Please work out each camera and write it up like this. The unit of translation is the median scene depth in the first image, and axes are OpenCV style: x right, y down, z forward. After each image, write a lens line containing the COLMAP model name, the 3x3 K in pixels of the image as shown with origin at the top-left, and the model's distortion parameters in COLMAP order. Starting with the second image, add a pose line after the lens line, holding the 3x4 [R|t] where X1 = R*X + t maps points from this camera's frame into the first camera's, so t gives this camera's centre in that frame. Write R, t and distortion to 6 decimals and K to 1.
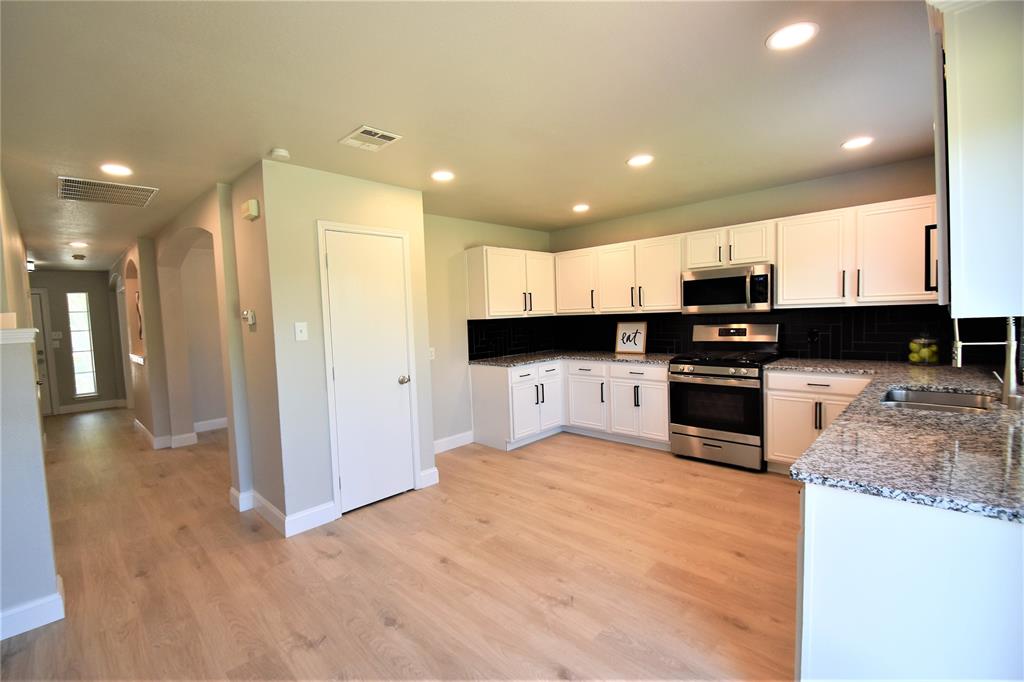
lens RADIAL K [[448.7, 0, 505.8], [0, 448.7, 339.5], [0, 0, 1]] dist [0.018201, -0.019353]
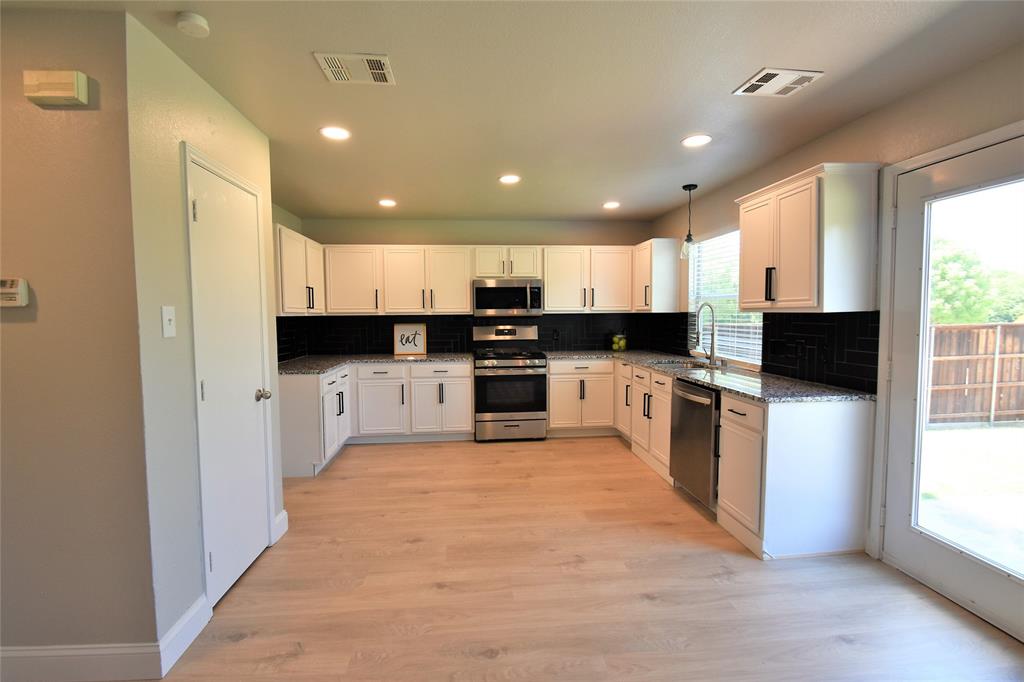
lens RADIAL K [[460.2, 0, 506.5], [0, 460.2, 339.9], [0, 0, 1]] dist [-0.002887, -0.000440]
pose [[0.649005, -0.009981, 0.760719, -0.494475], [0.027163, 0.999580, -0.010059, 0.019145], [-0.760299, 0.027192, 0.649004, 0.212361]]
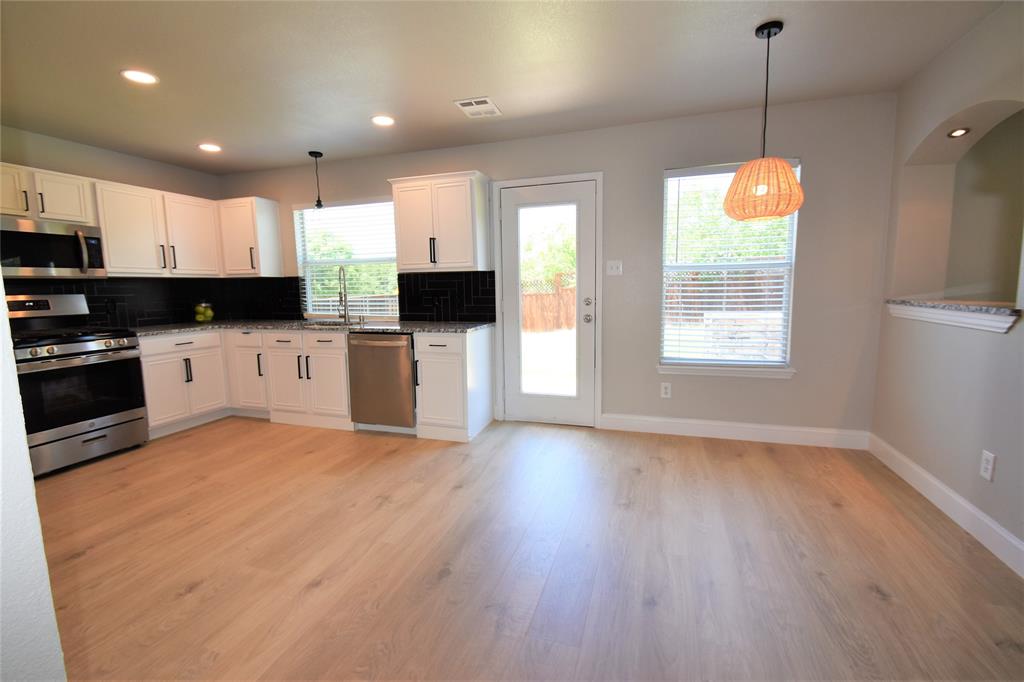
lens RADIAL K [[448.7, 0, 505.8], [0, 448.7, 339.5], [0, 0, 1]] dist [0.018201, -0.019353]
pose [[-0.436673, -0.058058, 0.897745, -0.611705], [0.087180, 0.990488, 0.106461, 0.034963], [-0.895386, 0.124754, -0.427458, 0.670696]]
